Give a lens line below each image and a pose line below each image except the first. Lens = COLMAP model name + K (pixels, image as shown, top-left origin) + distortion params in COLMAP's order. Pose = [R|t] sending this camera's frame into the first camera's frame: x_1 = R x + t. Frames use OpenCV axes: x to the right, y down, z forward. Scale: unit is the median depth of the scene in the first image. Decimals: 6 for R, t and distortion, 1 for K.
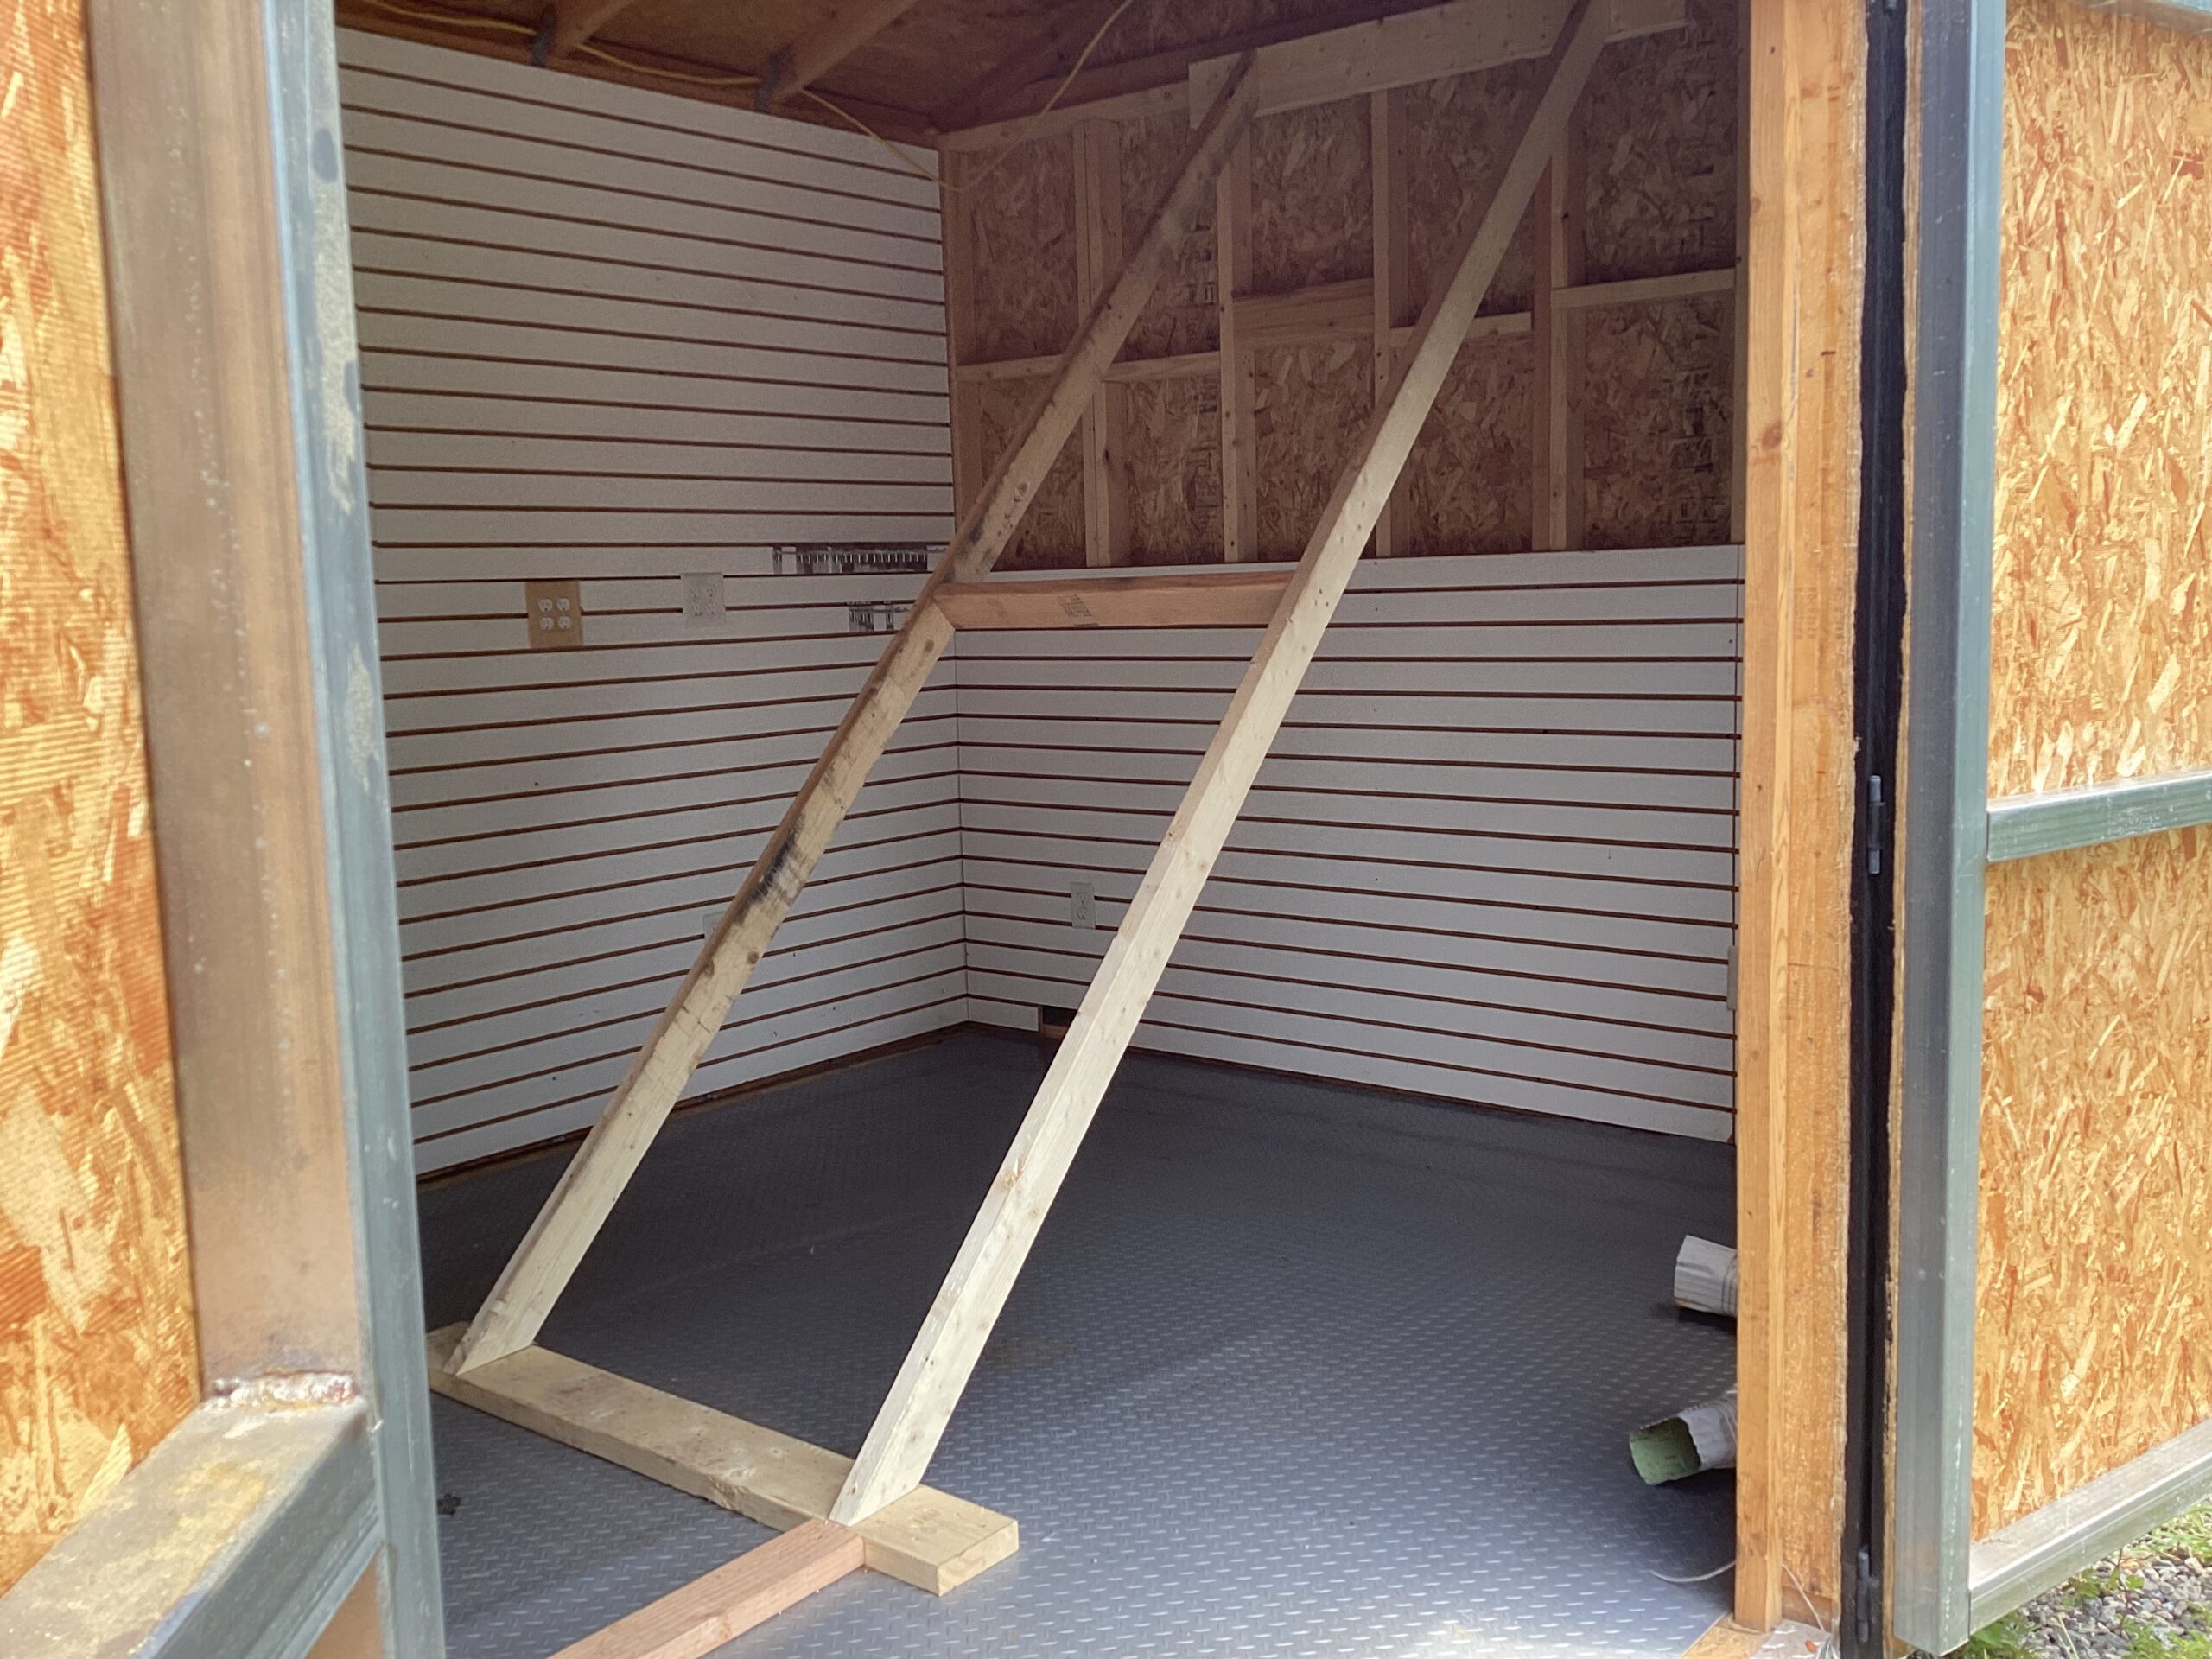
lens RADIAL K [[1904.9, 0, 1103.9], [0, 1904.9, 819.1], [0, 0, 1]] dist [0.092022, -0.122715]
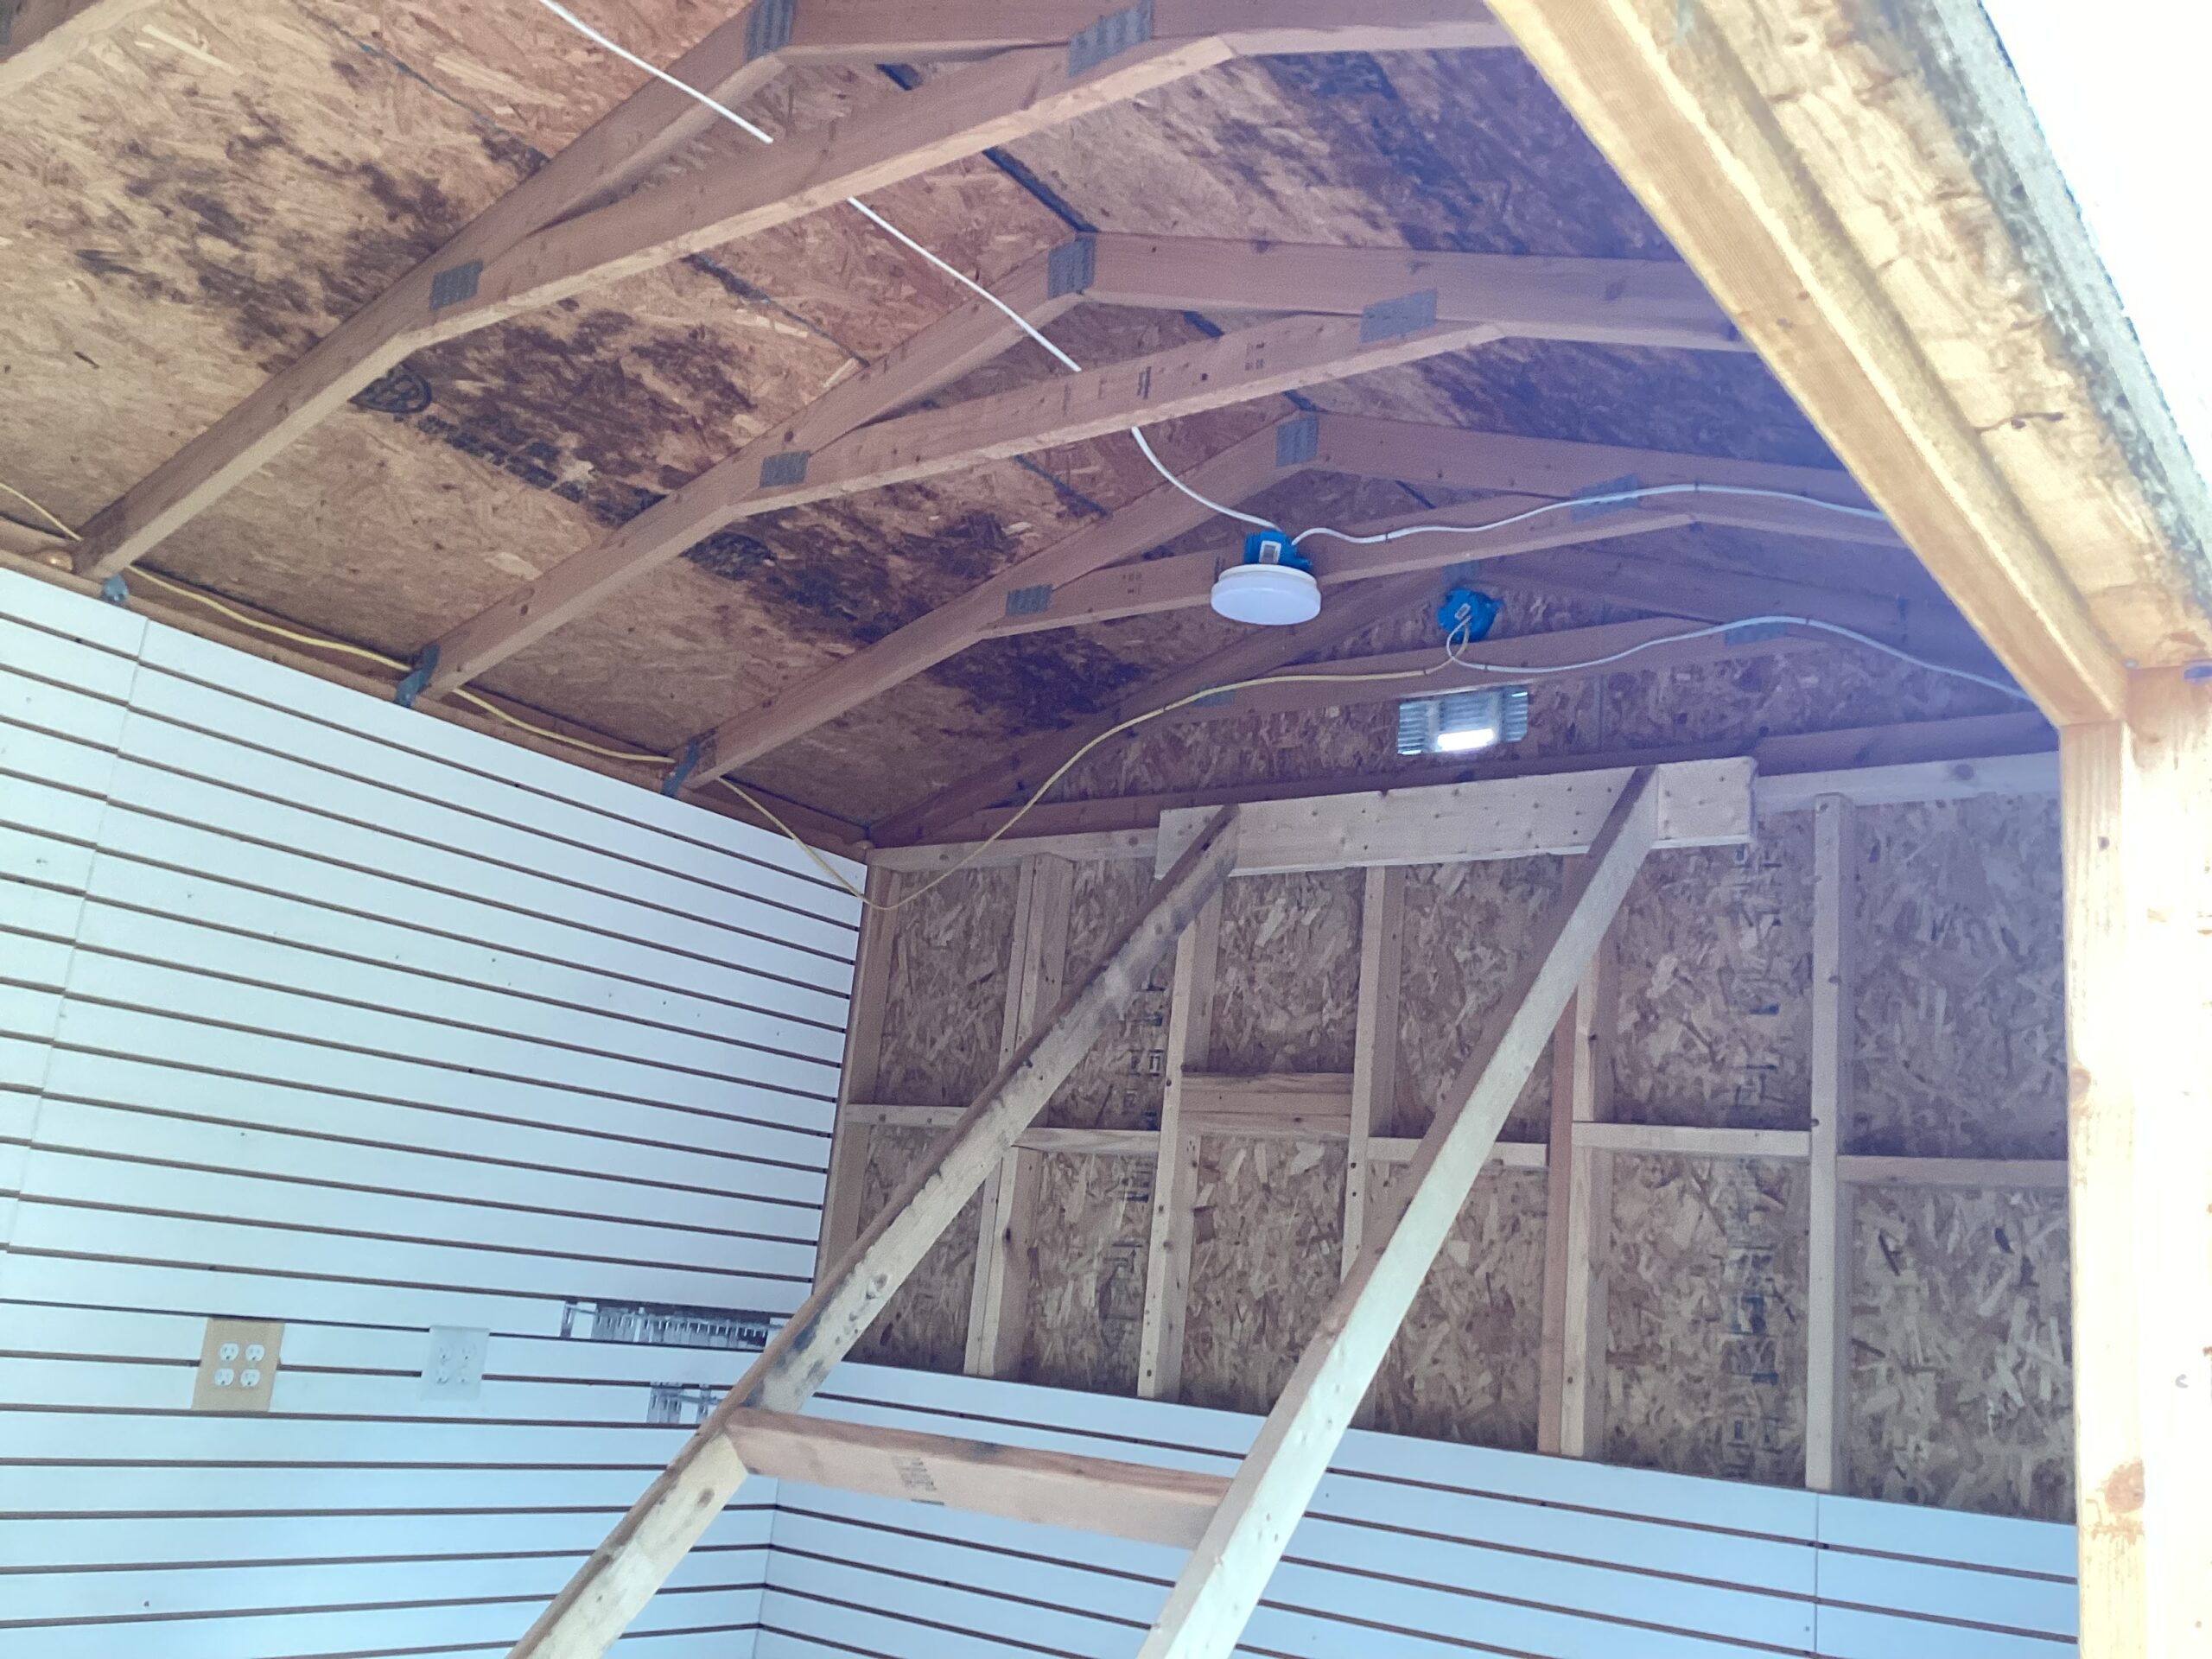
lens RADIAL K [[1986.2, 0, 1121.0], [0, 1986.2, 812.6], [0, 0, 1]] dist [0.108730, -0.195278]
pose [[0.990279, 0.137748, 0.019296, 0.009100], [-0.120572, 0.919287, -0.374665, -0.051591], [-0.069348, 0.368696, 0.926960, 0.169296]]
